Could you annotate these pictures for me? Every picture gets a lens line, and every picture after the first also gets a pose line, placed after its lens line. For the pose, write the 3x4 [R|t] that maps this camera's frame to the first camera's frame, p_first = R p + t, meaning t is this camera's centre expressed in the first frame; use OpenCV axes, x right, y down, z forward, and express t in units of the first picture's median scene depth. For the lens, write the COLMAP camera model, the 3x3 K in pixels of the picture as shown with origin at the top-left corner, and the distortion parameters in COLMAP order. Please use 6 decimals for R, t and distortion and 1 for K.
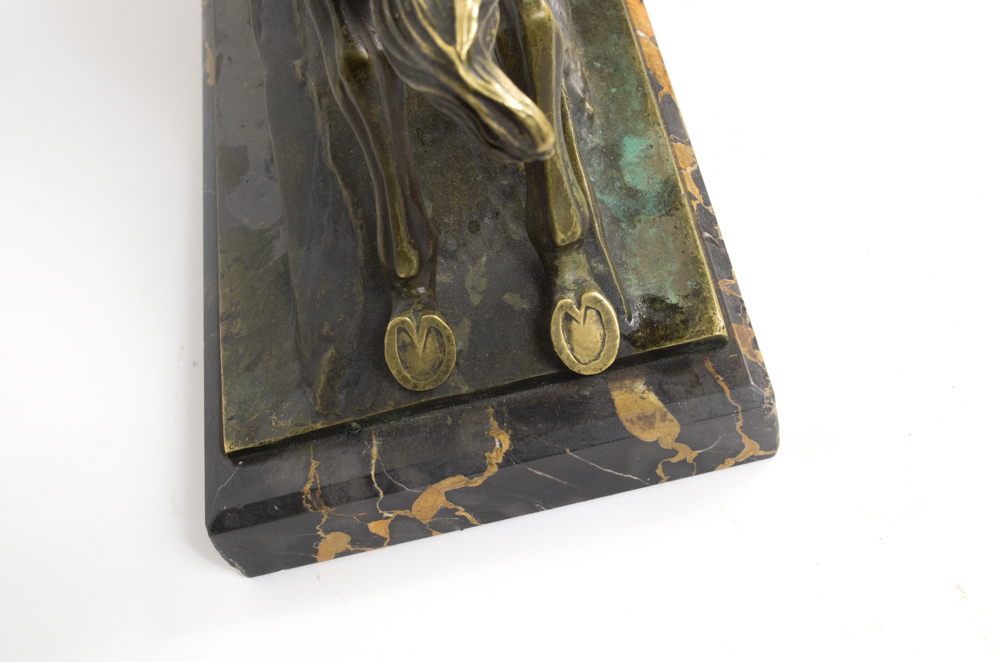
lens RADIAL K [[1446.9, 0, 499.8], [0, 1446.9, 330.0], [0, 0, 1]] dist [0.002704, 0.000000]
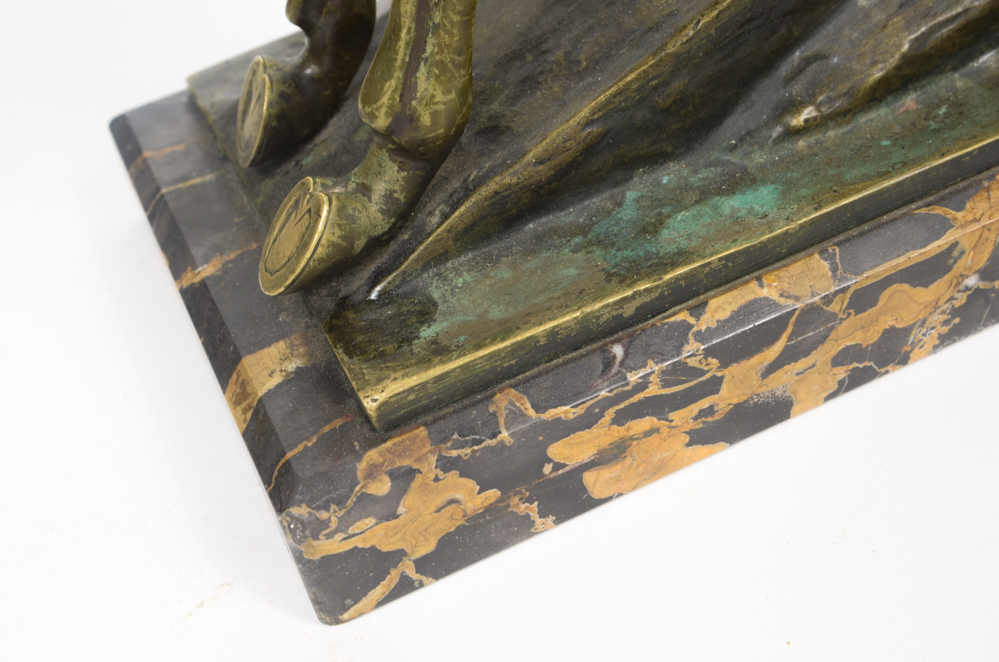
lens RADIAL K [[1446.9, 0, 496.3], [0, 1446.9, 332.4], [0, 0, 1]] dist [0.002704, 0.000000]
pose [[0.280346, 0.701537, -0.655173, 0.482825], [-0.650511, 0.640760, 0.407753, -0.263501], [0.705862, 0.311885, 0.635993, 0.587504]]
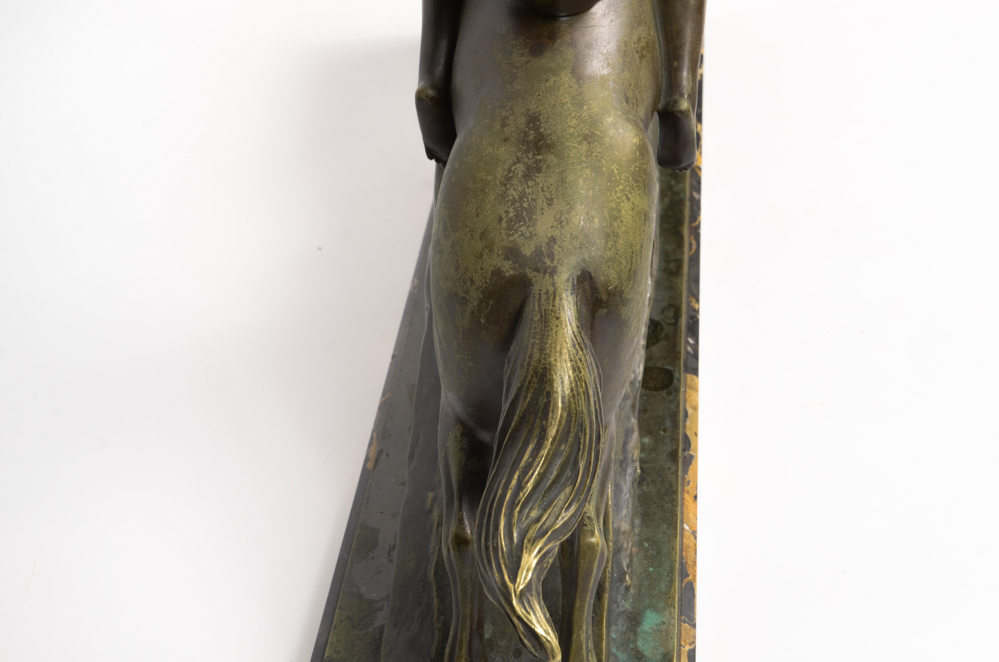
lens RADIAL K [[1446.9, 0, 496.9], [0, 1446.9, 333.3], [0, 0, 1]] dist [0.002704, 0.000000]
pose [[0.959769, 0.257975, -0.110867, 0.035517], [-0.273018, 0.949634, -0.153809, -0.135064], [0.065604, 0.177890, 0.981861, -0.386574]]
